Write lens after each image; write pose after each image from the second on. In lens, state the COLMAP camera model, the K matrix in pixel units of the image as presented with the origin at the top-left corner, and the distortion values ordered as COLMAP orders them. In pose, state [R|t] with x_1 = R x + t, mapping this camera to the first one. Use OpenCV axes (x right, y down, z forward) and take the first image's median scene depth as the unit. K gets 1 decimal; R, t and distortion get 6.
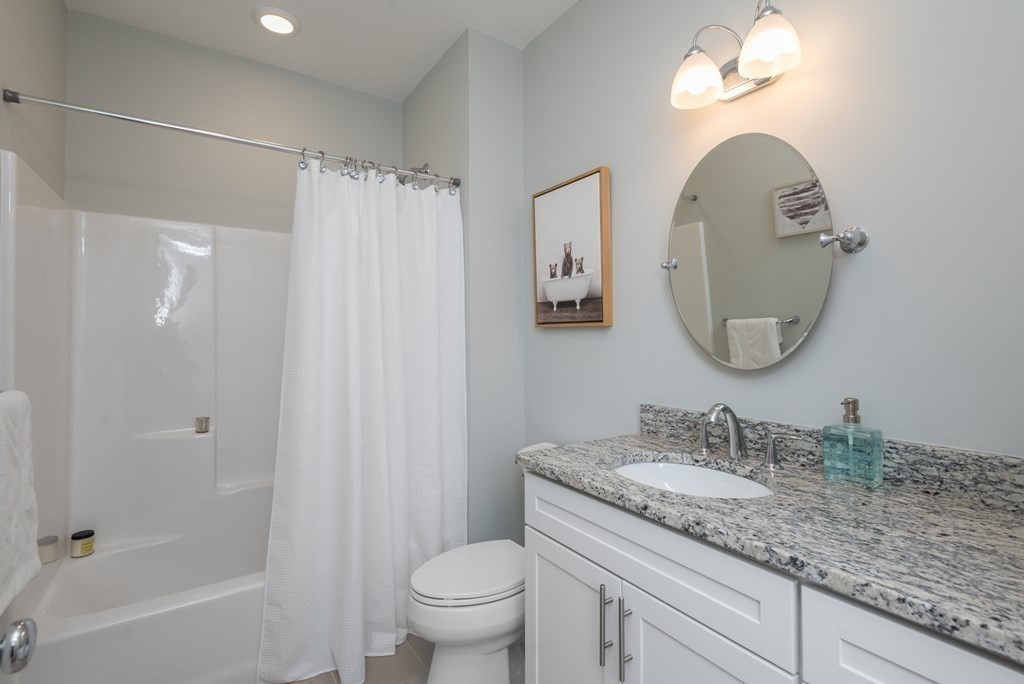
lens RADIAL K [[454.8, 0, 513.3], [0, 454.8, 329.3], [0, 0, 1]] dist [0.034428, -0.022462]
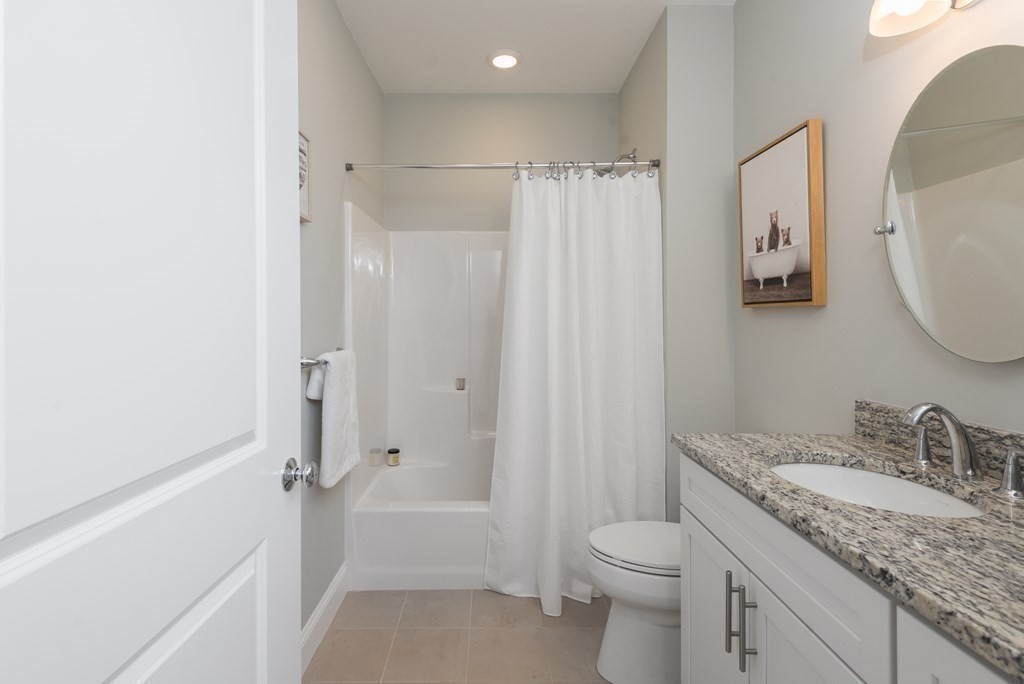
lens RADIAL K [[492.4, 0, 516.5], [0, 492.4, 313.0], [0, 0, 1]] dist [0.002860, -0.005675]
pose [[0.825010, -0.003725, -0.565106, 0.326846], [0.006266, 0.999977, 0.002555, 0.000976], [0.565084, -0.005649, 0.825014, -0.092970]]
